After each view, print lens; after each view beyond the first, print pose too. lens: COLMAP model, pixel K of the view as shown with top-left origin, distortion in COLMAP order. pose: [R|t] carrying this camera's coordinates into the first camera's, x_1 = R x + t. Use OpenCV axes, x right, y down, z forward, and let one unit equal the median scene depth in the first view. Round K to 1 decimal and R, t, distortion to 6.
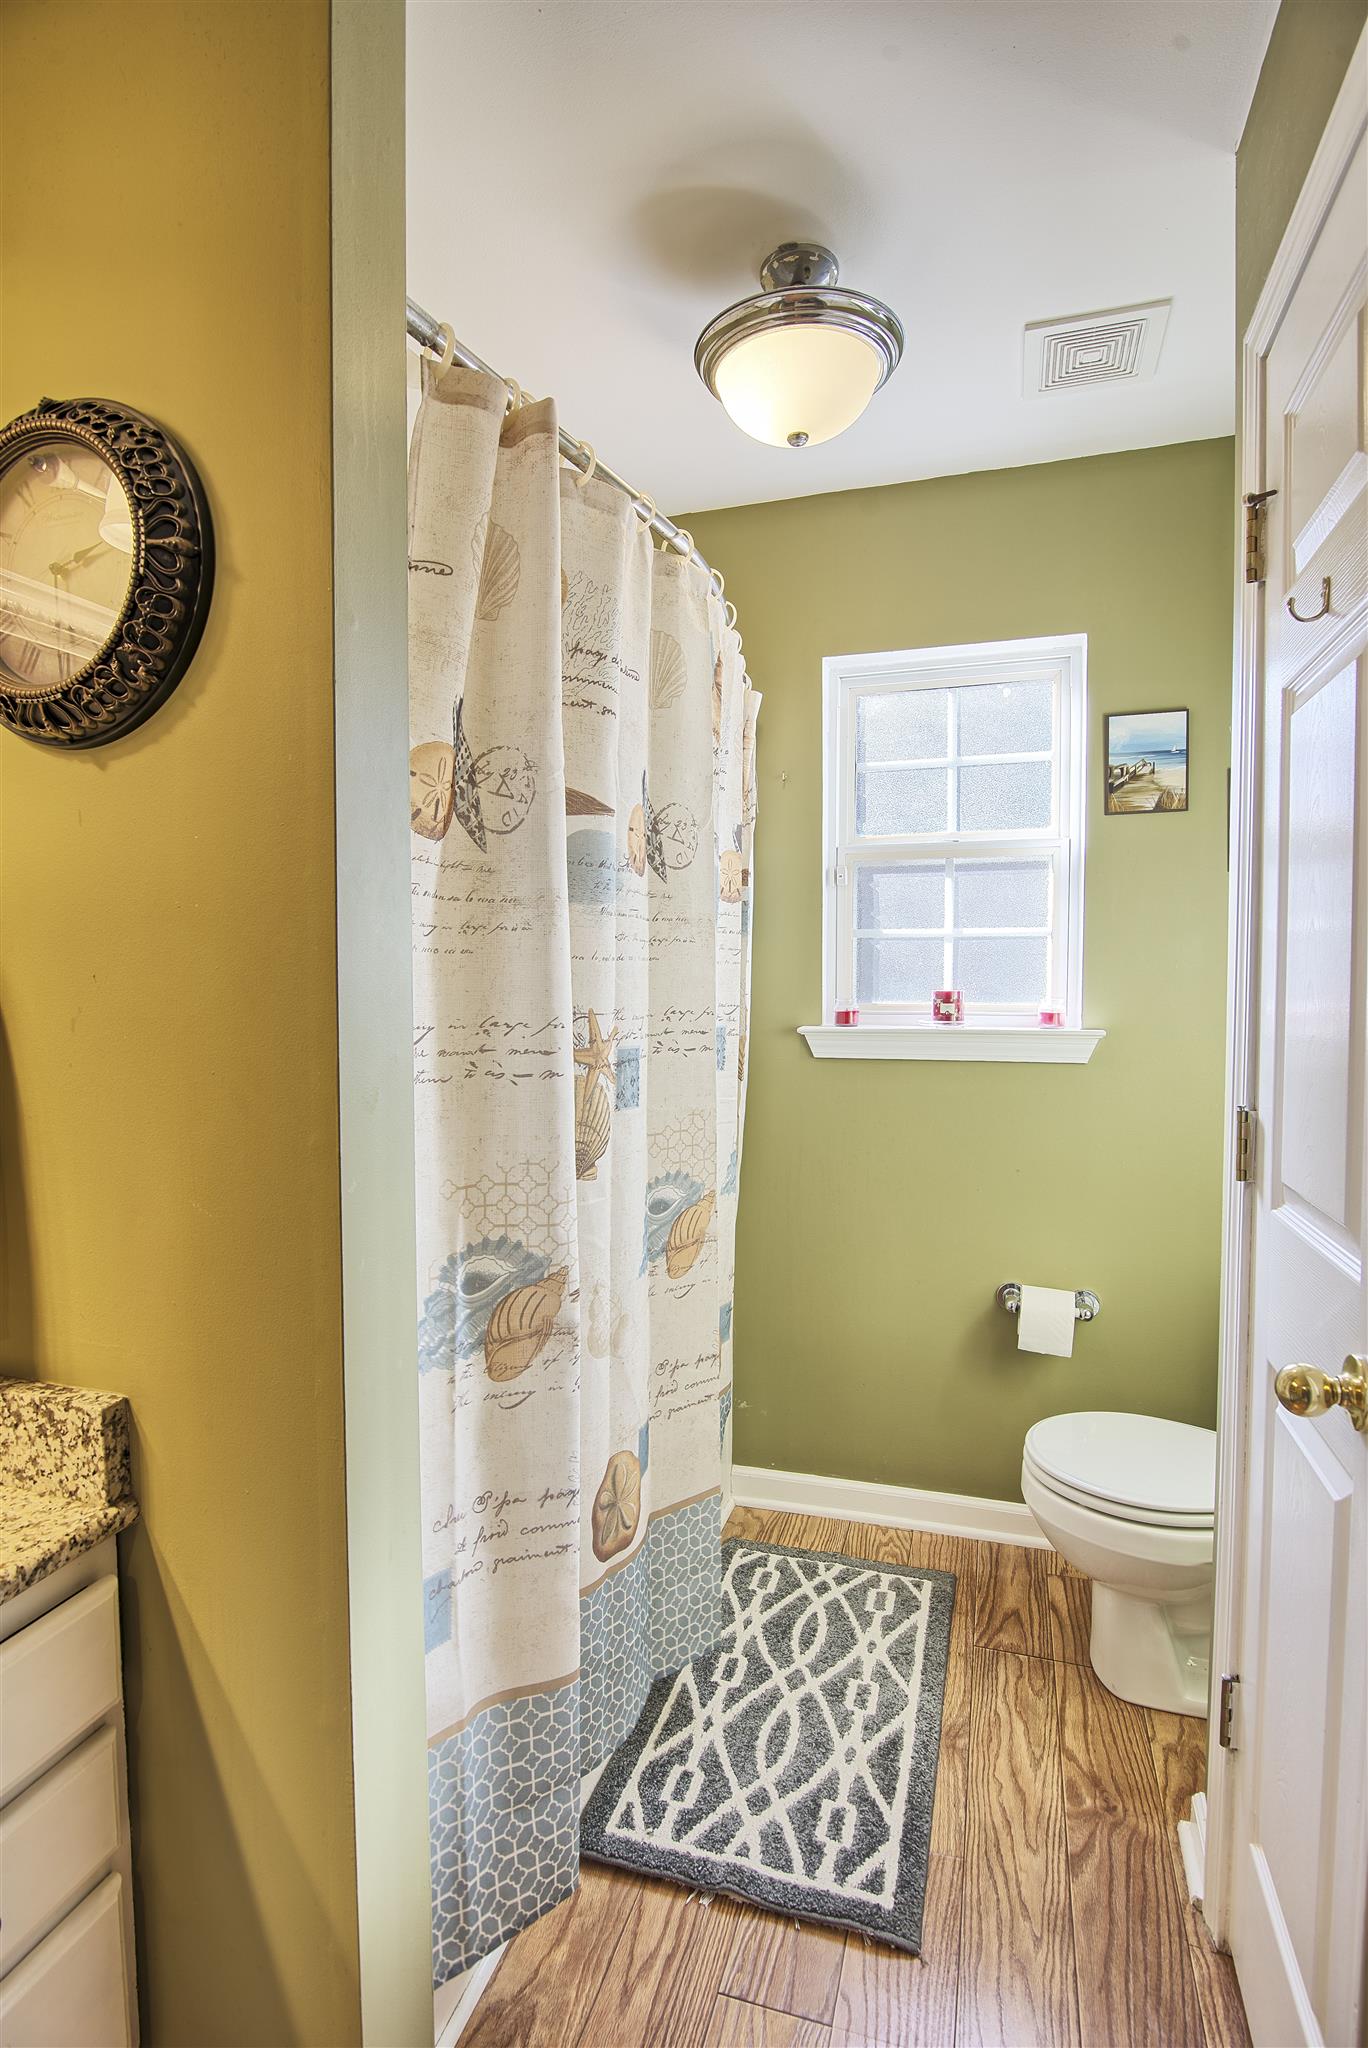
lens RADIAL K [[1000.9, 0, 677.9], [0, 1000.9, 1026.5], [0, 0, 1]] dist [-0.019648, -0.000392]
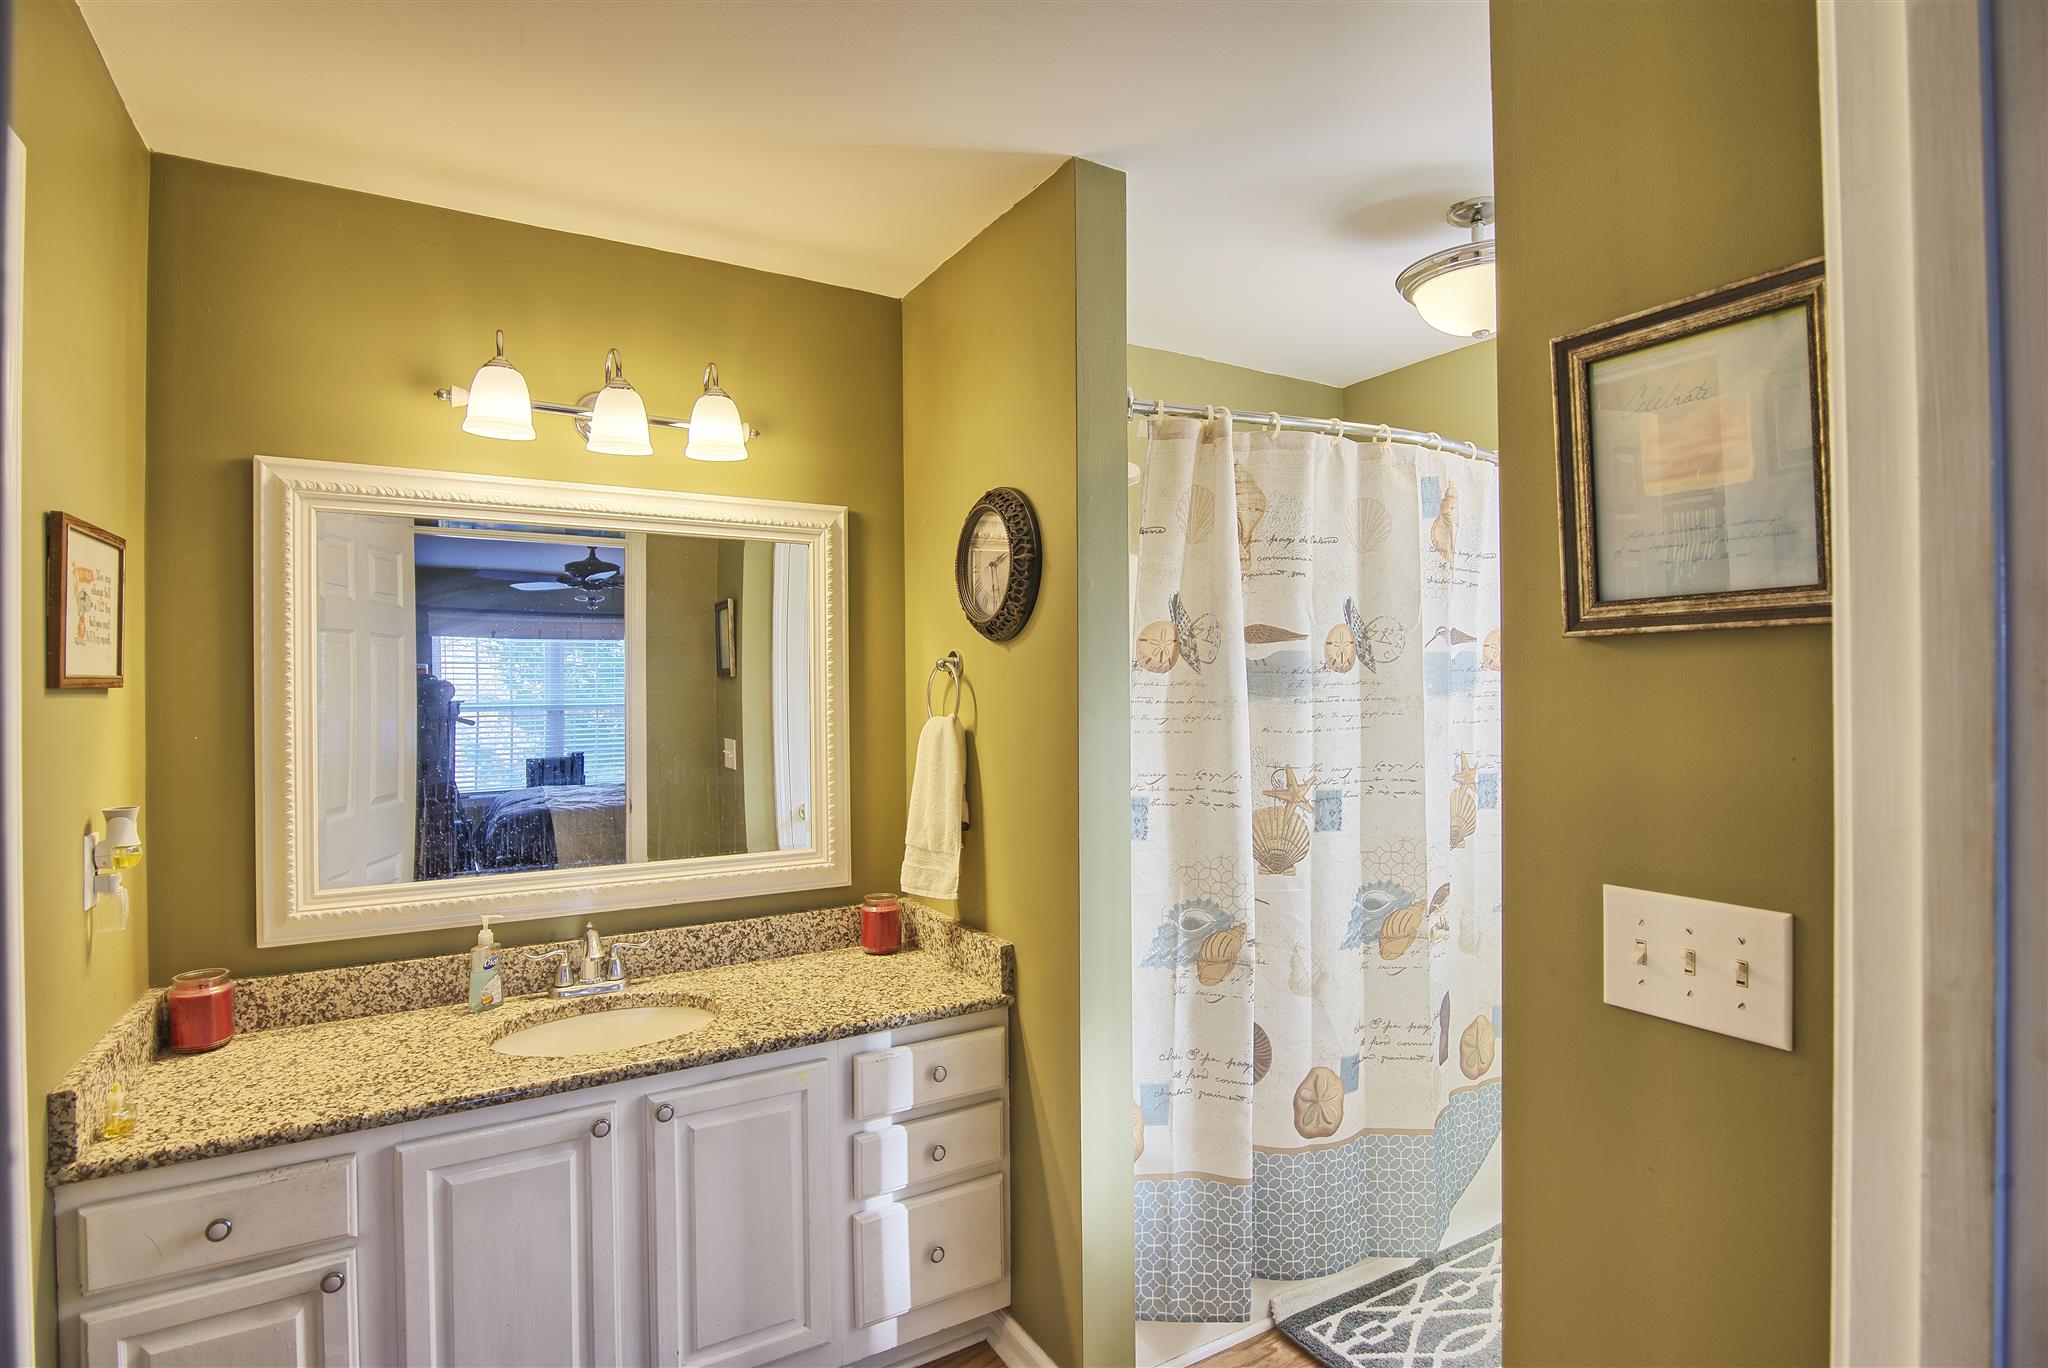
lens RADIAL K [[1000.9, 0, 1024.0], [0, 1000.9, 684.0], [0, 0, 1]] dist [-0.019648, -0.000392]
pose [[0.744781, -0.005394, -0.667288, 0.741560], [-0.023451, 0.999138, -0.034250, -0.091533], [0.666897, 0.041157, 0.744012, -0.496948]]
